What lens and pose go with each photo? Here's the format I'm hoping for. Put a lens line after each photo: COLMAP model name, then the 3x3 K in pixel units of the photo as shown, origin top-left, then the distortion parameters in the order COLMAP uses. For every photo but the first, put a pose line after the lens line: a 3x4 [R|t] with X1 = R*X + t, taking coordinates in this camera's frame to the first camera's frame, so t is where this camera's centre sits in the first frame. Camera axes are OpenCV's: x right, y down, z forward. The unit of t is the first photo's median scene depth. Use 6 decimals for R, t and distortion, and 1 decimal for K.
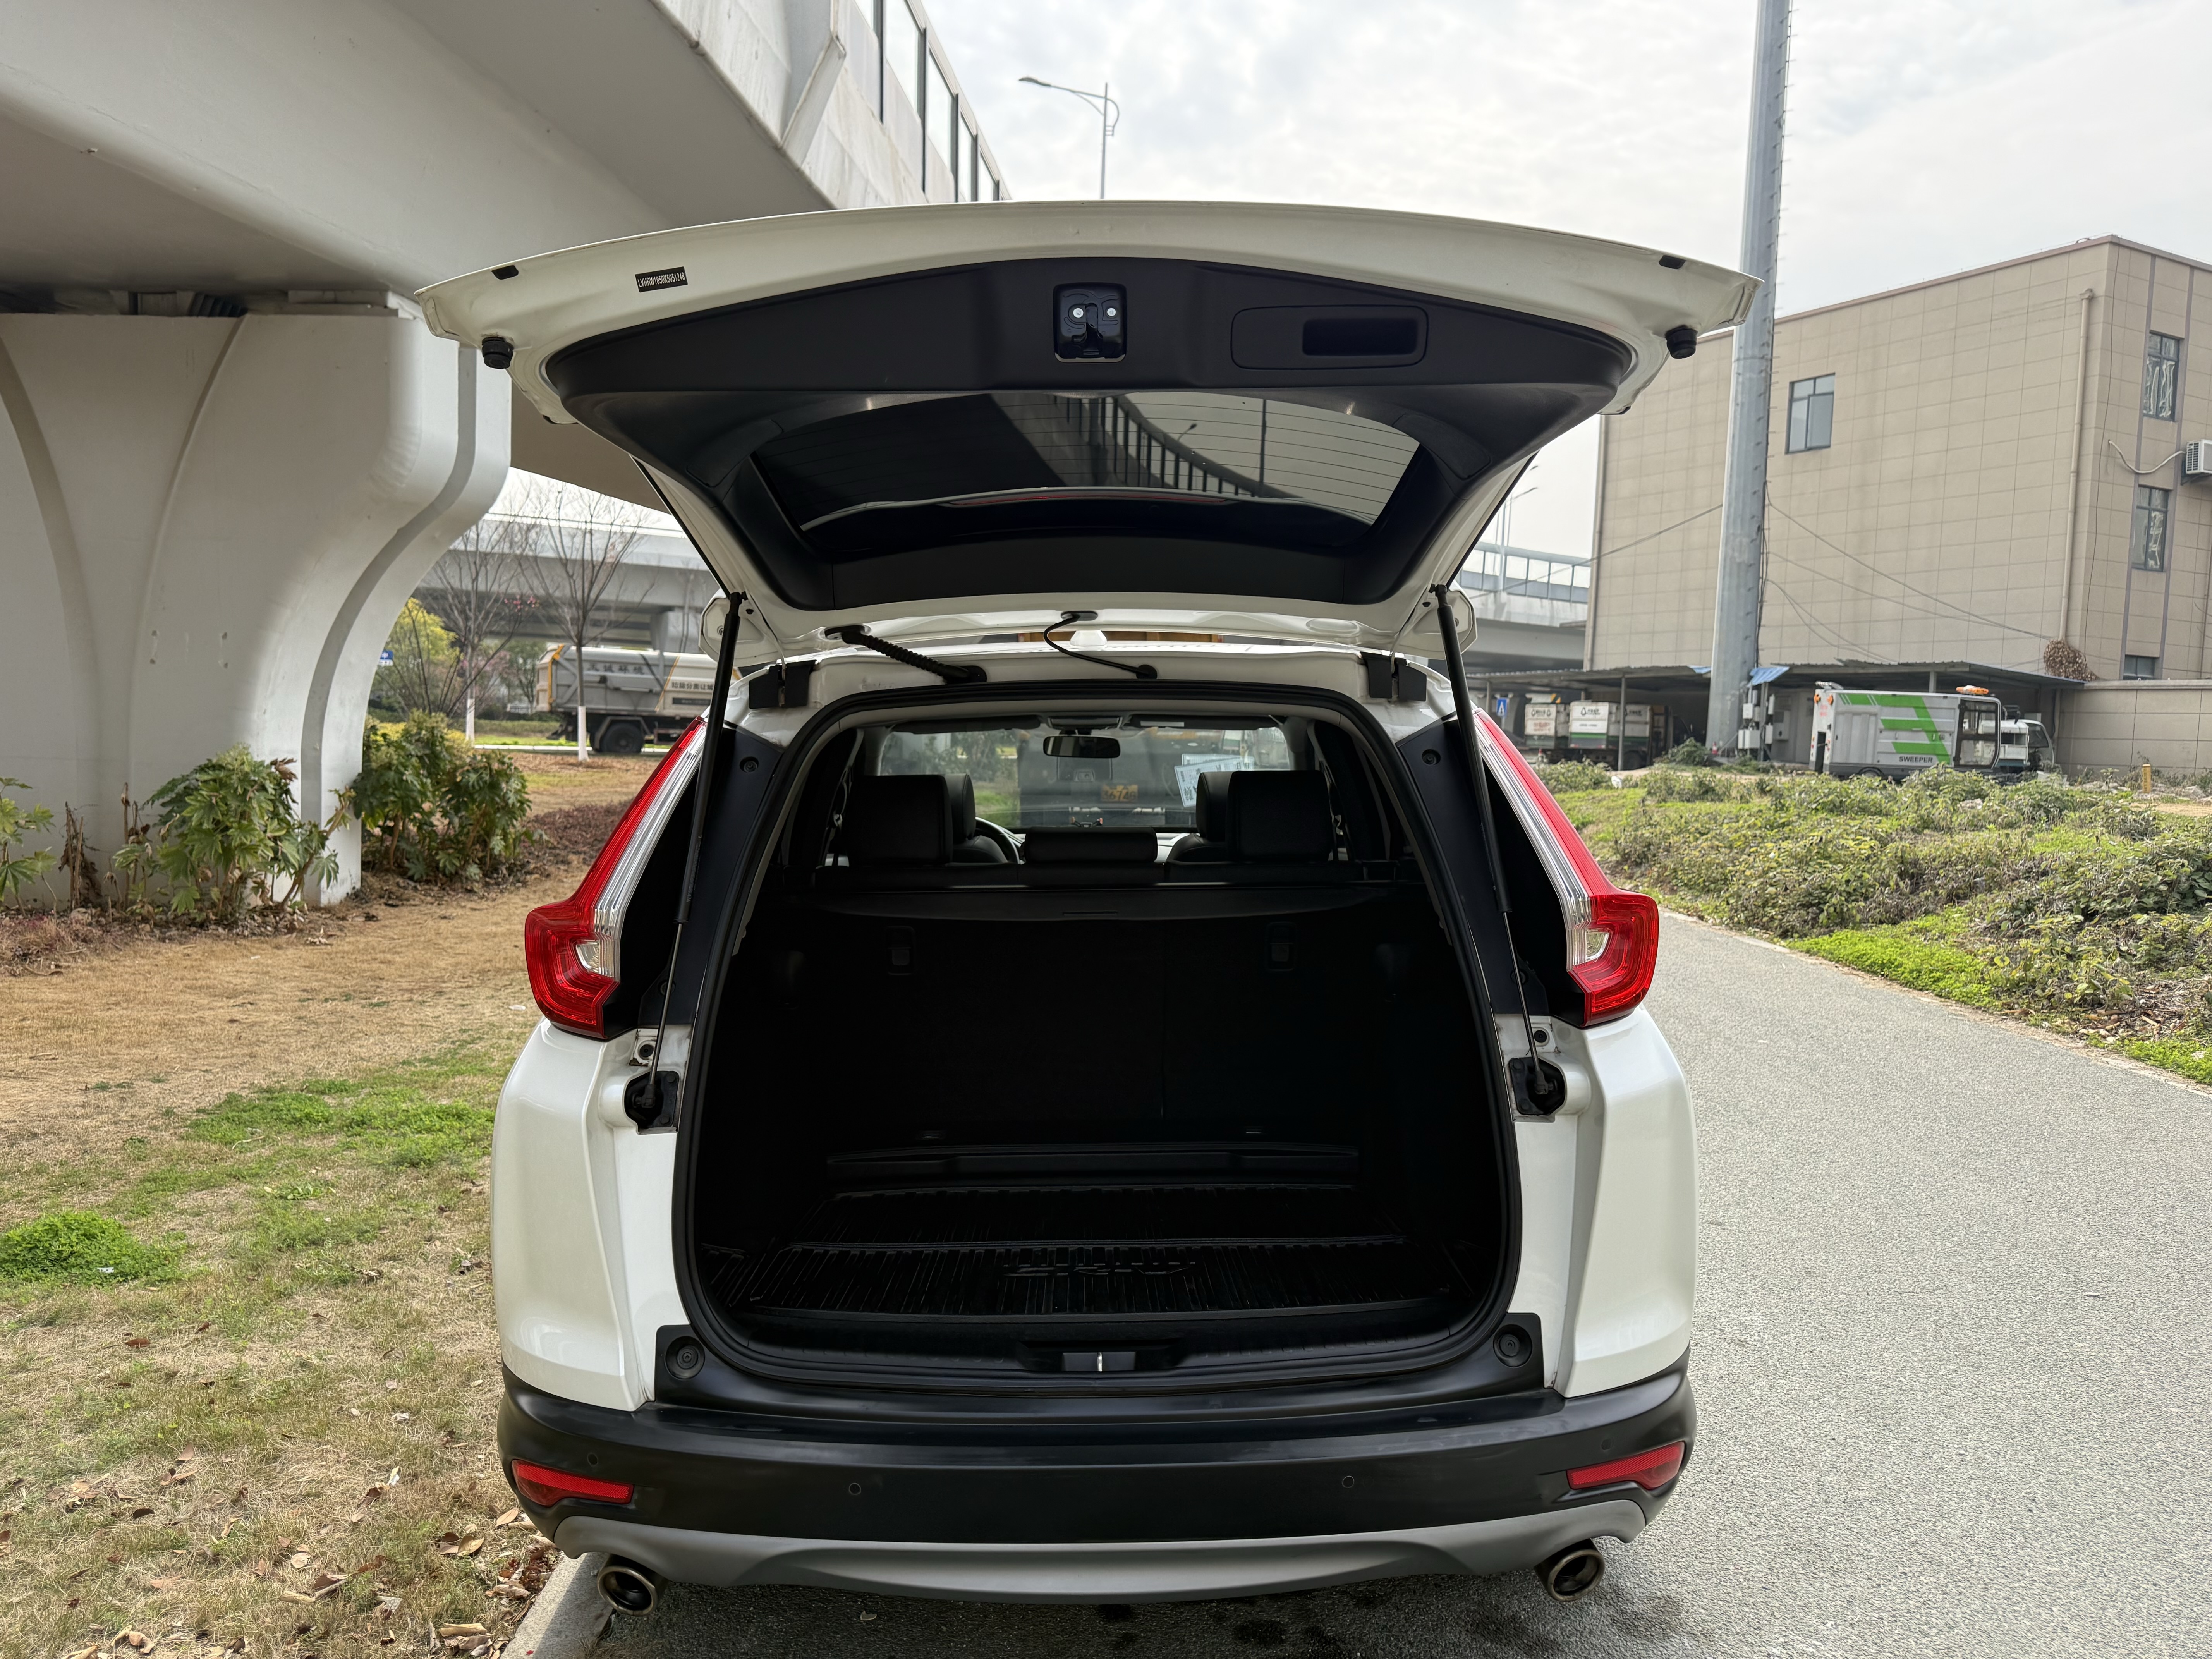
lens RADIAL K [[1607.4, 0, 1101.1], [0, 1607.4, 843.4], [0, 0, 1]] dist [0.032544, -0.037597]
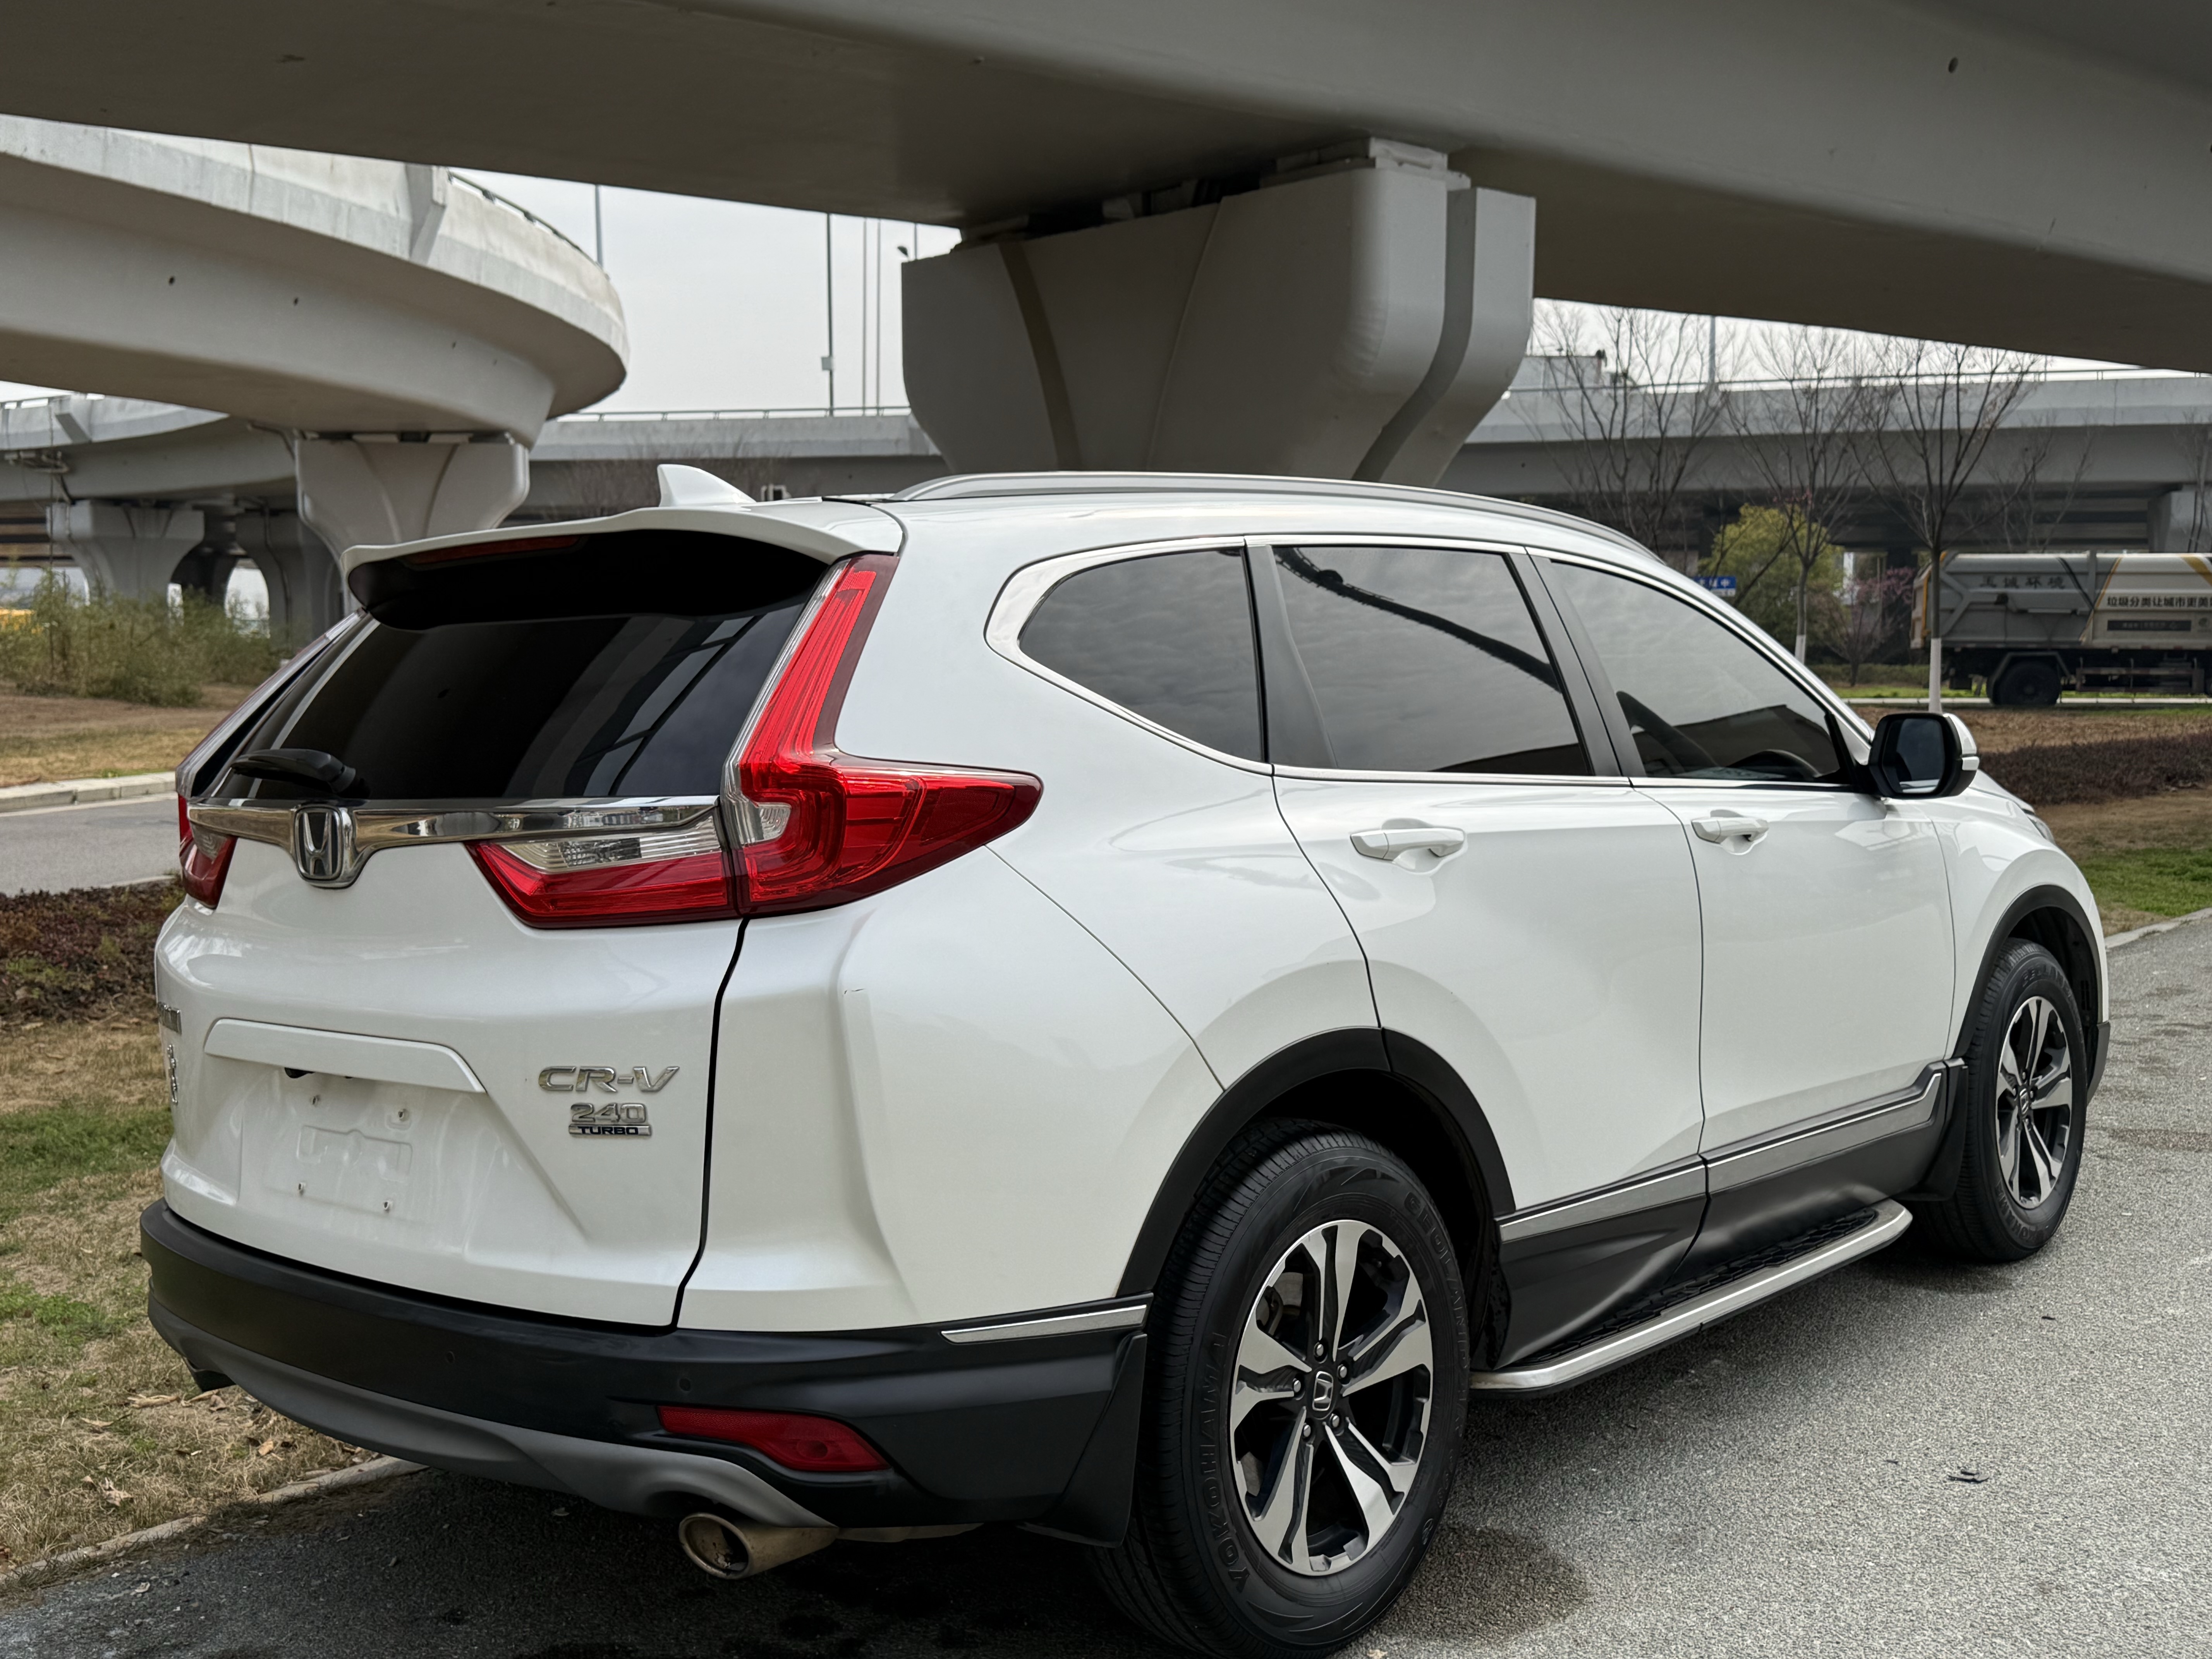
lens RADIAL K [[2286.8, 0, 1092.8], [0, 2286.8, 848.5], [0, 0, 1]] dist [0.012838, 0.000000]
pose [[0.742944, 0.019554, -0.669068, 0.085561], [-0.018003, 0.999795, 0.009228, 0.004312], [0.669111, 0.005189, 0.743144, 0.014688]]
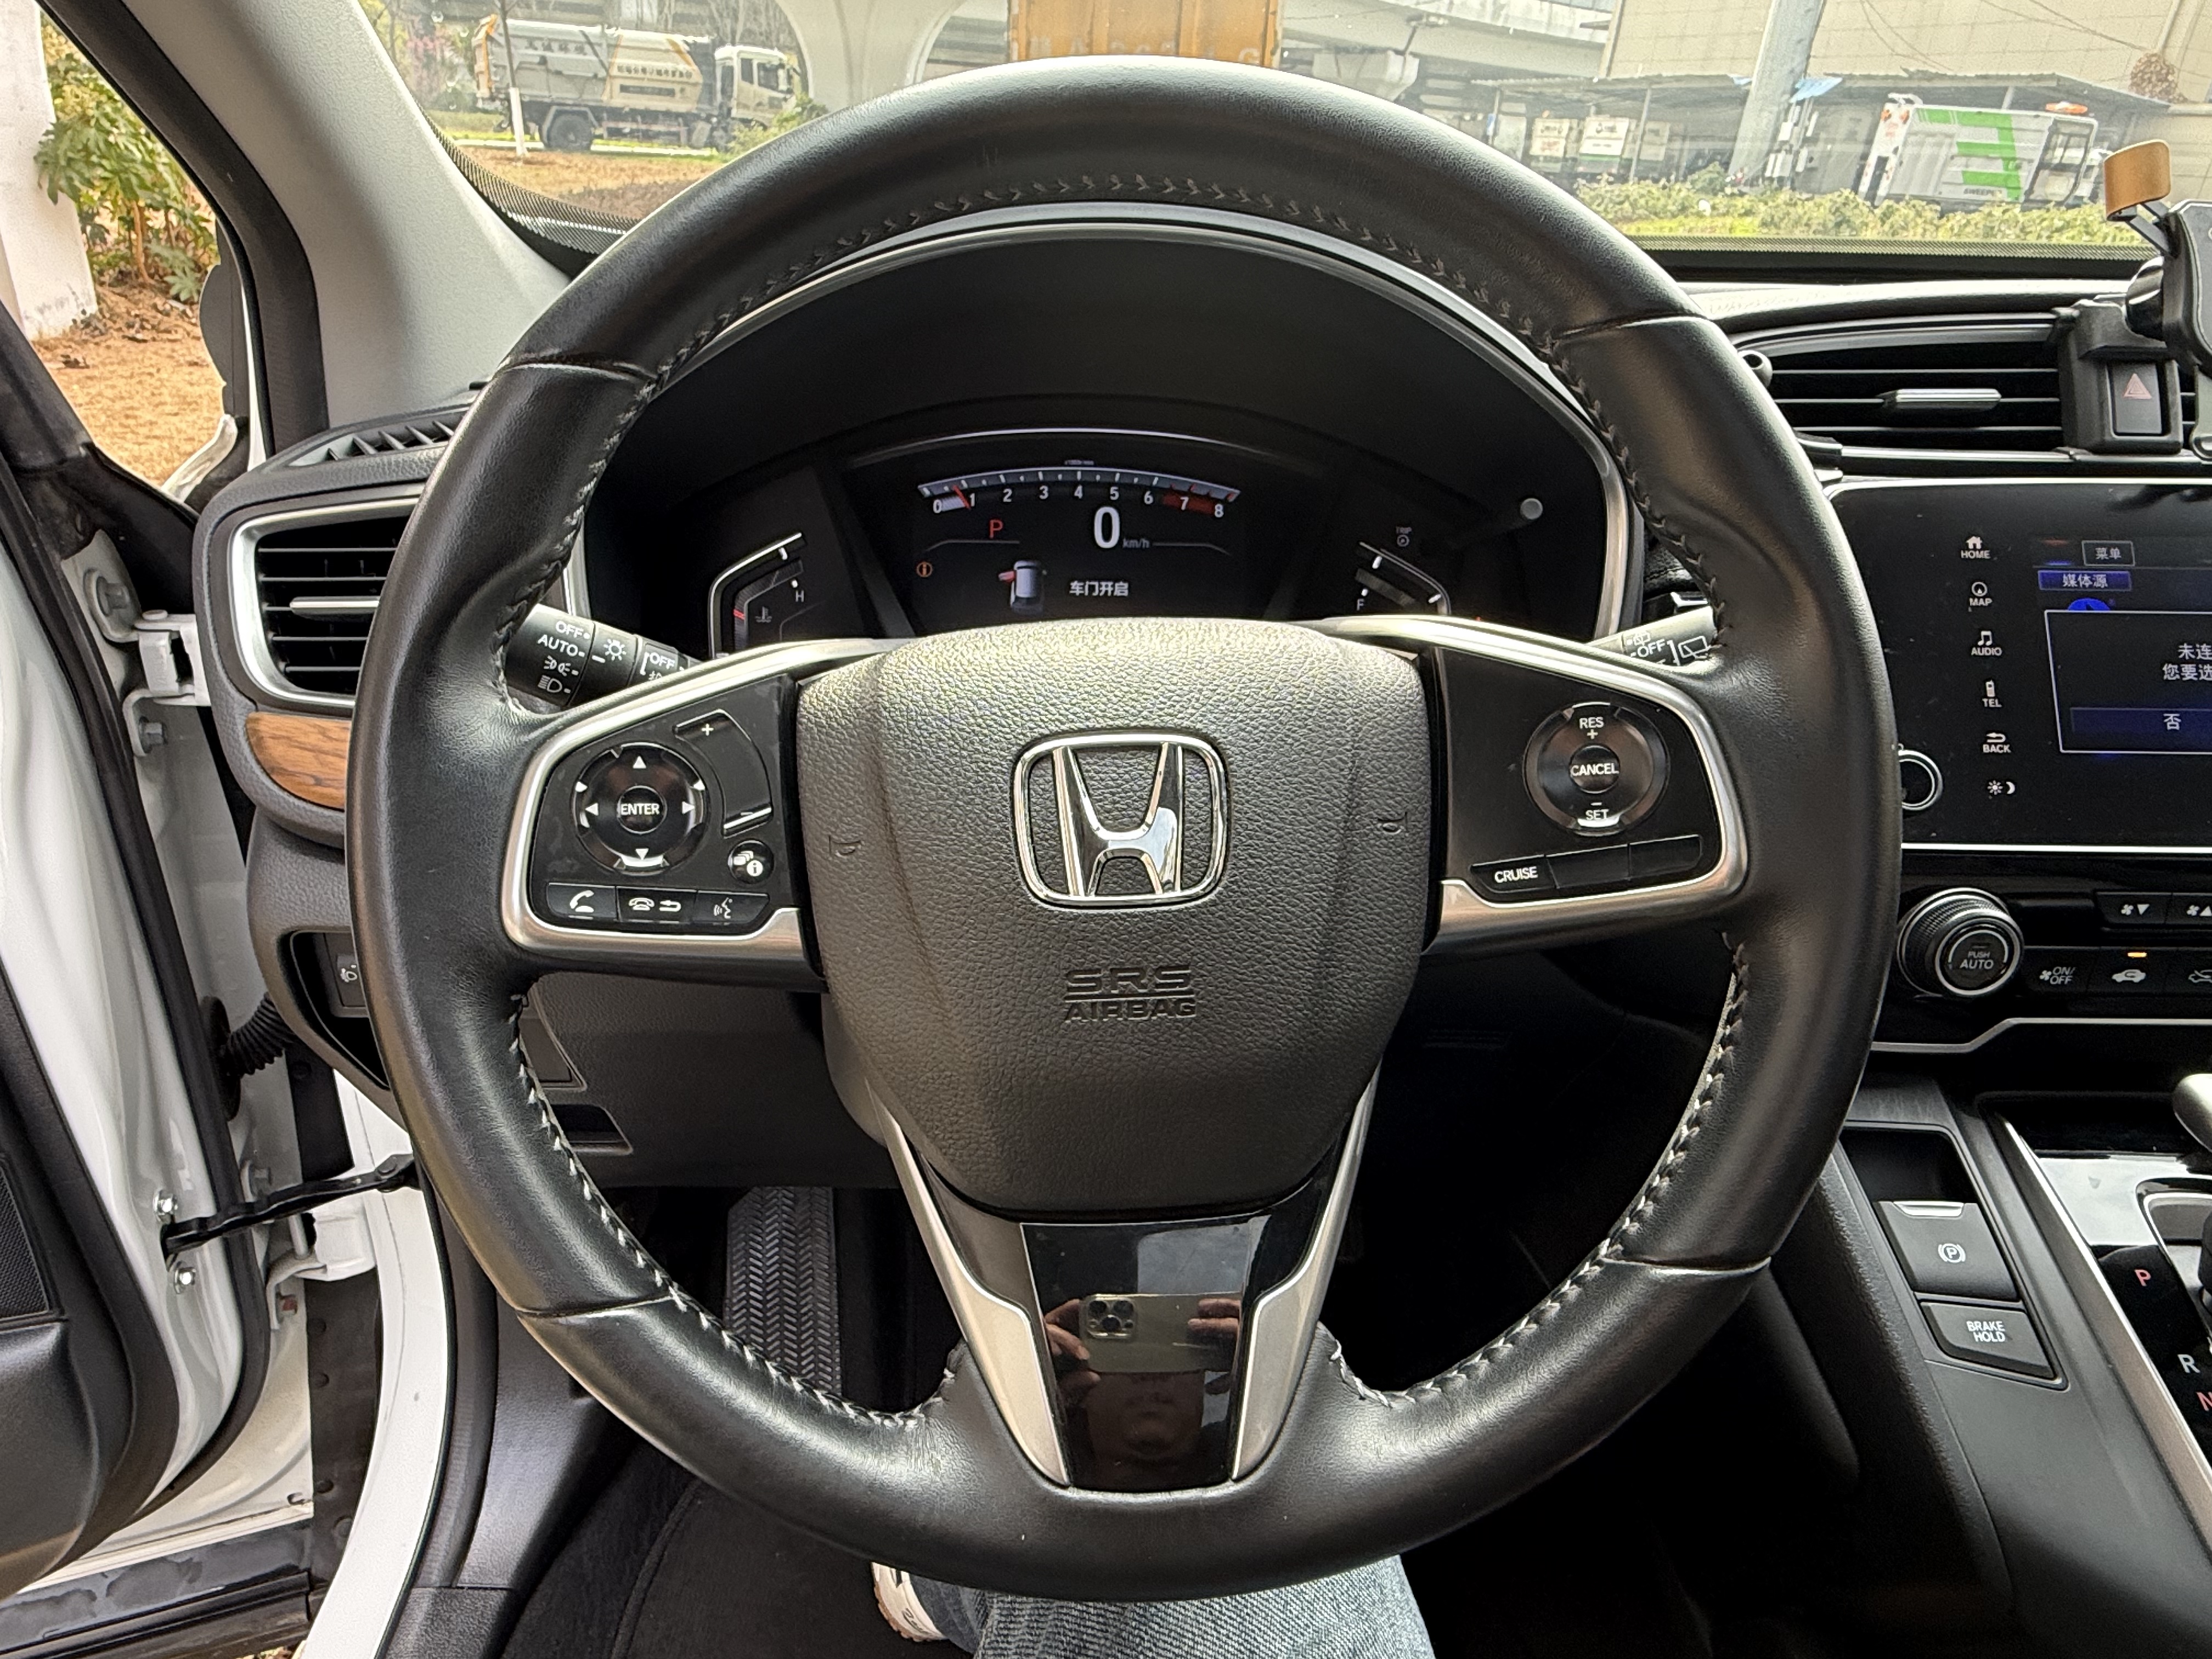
lens RADIAL K [[1393.9, 0, 1054.4], [0, 1393.9, 822.9], [0, 0, 1]] dist [-0.014284, 0.011390]
pose [[0.999678, 0.024473, 0.006689, -0.015359], [-0.025203, 0.927574, 0.372788, -0.000795], [0.002919, -0.372837, 0.927892, 0.142757]]
